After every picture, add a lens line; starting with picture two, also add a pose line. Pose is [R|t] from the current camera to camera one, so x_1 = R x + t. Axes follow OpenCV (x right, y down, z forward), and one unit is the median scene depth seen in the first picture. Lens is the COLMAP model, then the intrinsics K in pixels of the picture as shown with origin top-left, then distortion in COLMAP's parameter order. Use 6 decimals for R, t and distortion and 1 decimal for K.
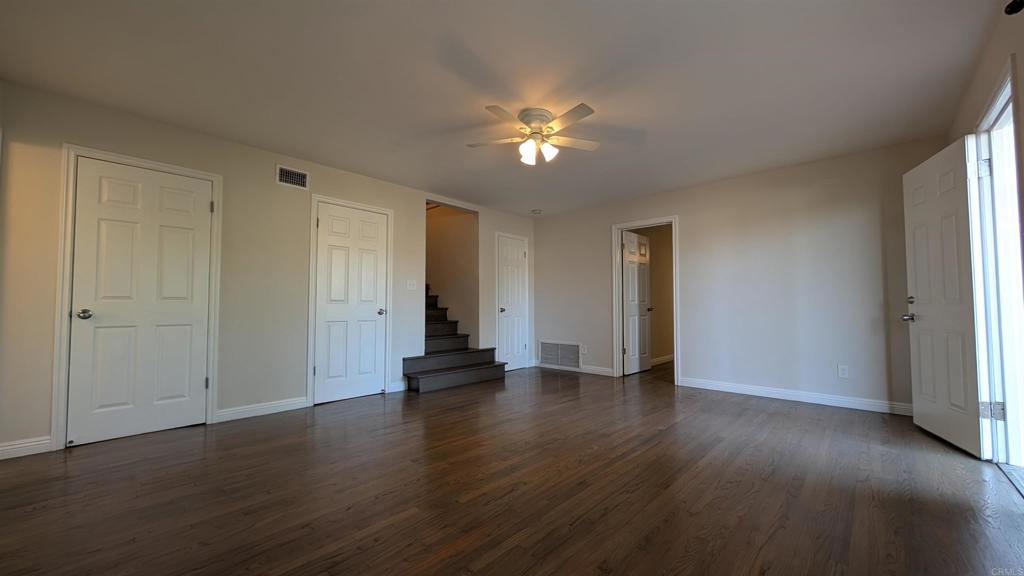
lens RADIAL K [[384.8, 0, 513.7], [0, 384.8, 294.2], [0, 0, 1]] dist [-0.002637, -0.000268]
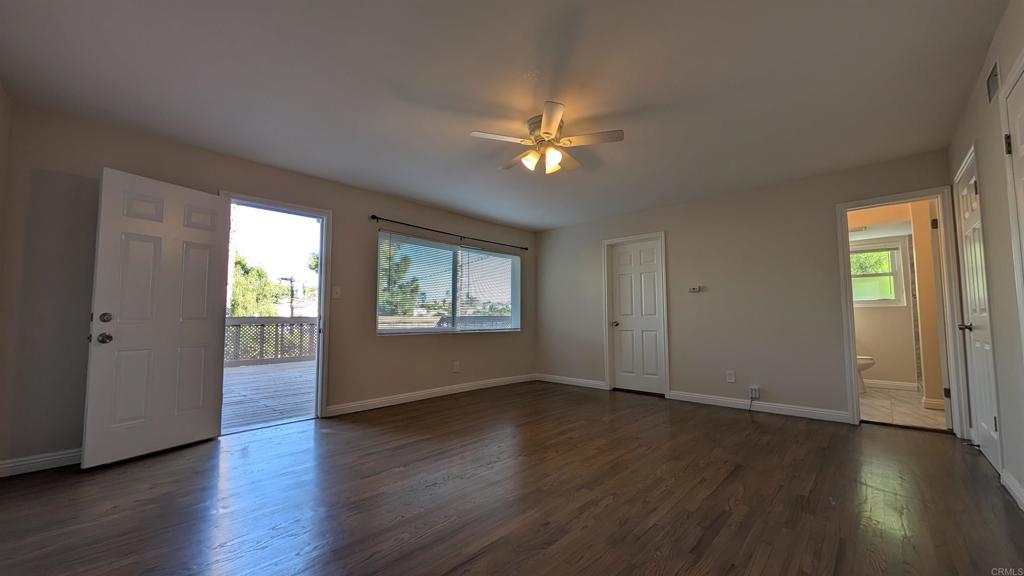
lens RADIAL K [[384.8, 0, 515.2], [0, 384.8, 288.8], [0, 0, 1]] dist [-0.002637, -0.000268]
pose [[-0.999971, 0.007440, -0.001760, 0.138681], [0.007595, 0.993106, -0.116970, 0.063428], [0.000877, -0.116980, -0.993134, 2.006004]]
